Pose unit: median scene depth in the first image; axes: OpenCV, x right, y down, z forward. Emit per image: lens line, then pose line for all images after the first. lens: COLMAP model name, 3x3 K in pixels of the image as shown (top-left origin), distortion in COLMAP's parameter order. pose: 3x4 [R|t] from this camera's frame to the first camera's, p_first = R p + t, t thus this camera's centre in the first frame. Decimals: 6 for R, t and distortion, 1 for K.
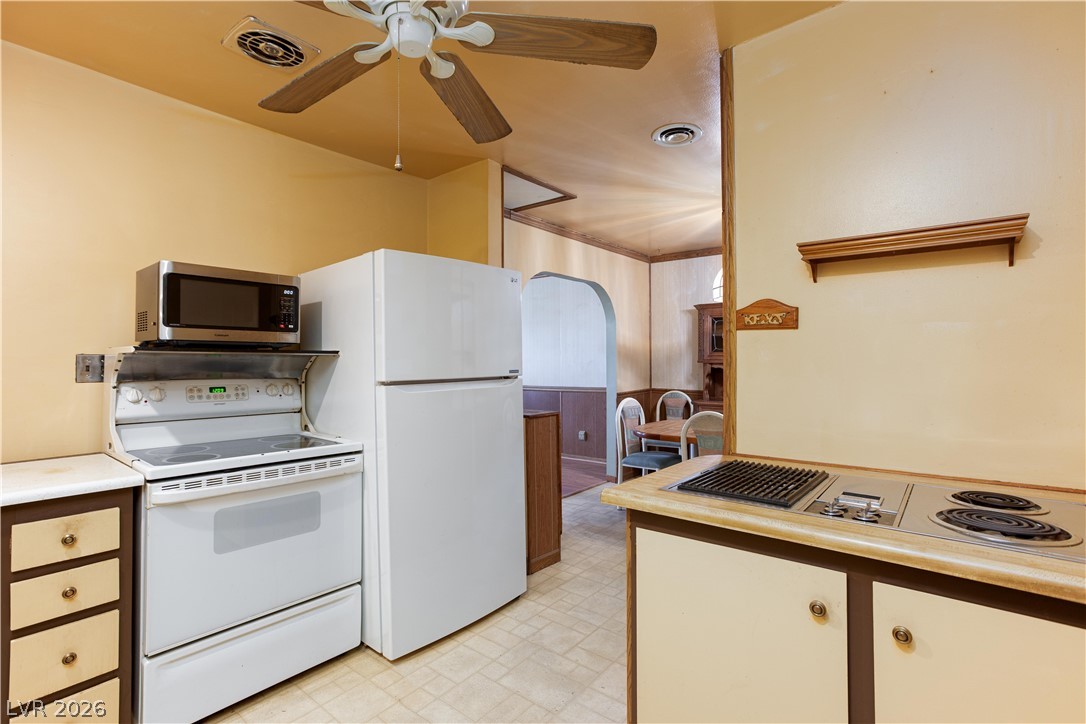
lens RADIAL K [[500.7, 0, 547.0], [0, 500.7, 355.3], [0, 0, 1]] dist [-0.027669, 0.000595]
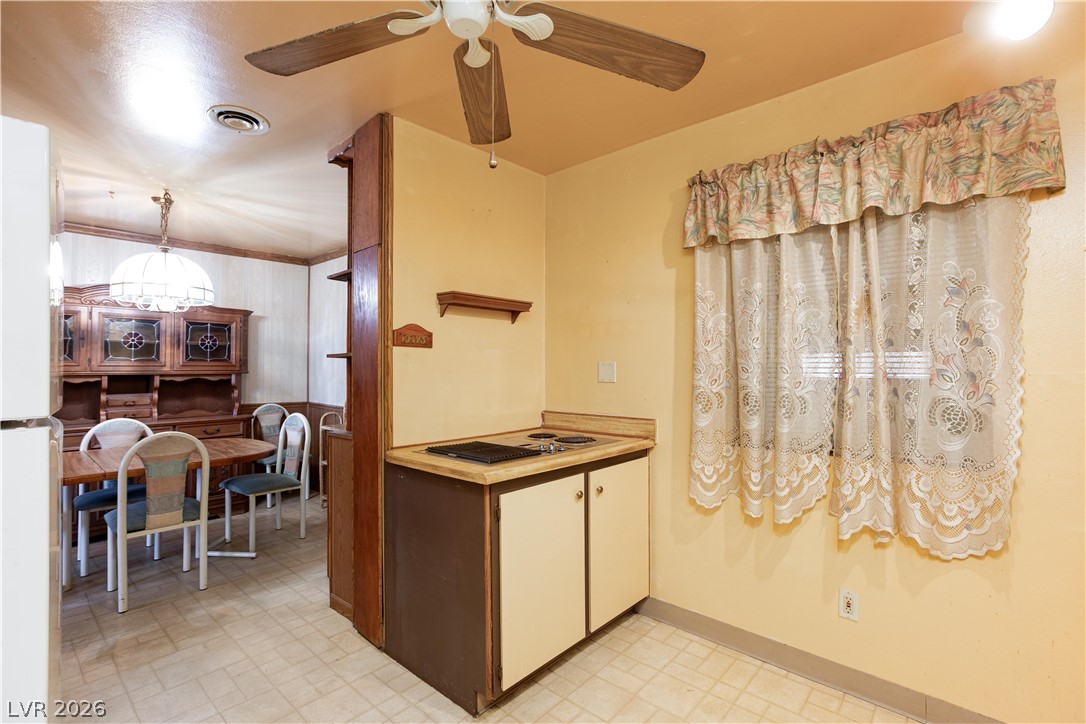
lens RADIAL K [[500.7, 0, 549.1], [0, 500.7, 359.9], [0, 0, 1]] dist [-0.027669, 0.000595]
pose [[0.036397, 0.017263, 0.999188, -0.874861], [-0.007112, 0.999830, -0.017015, 0.000829], [-0.999312, -0.006487, 0.036513, 0.615531]]
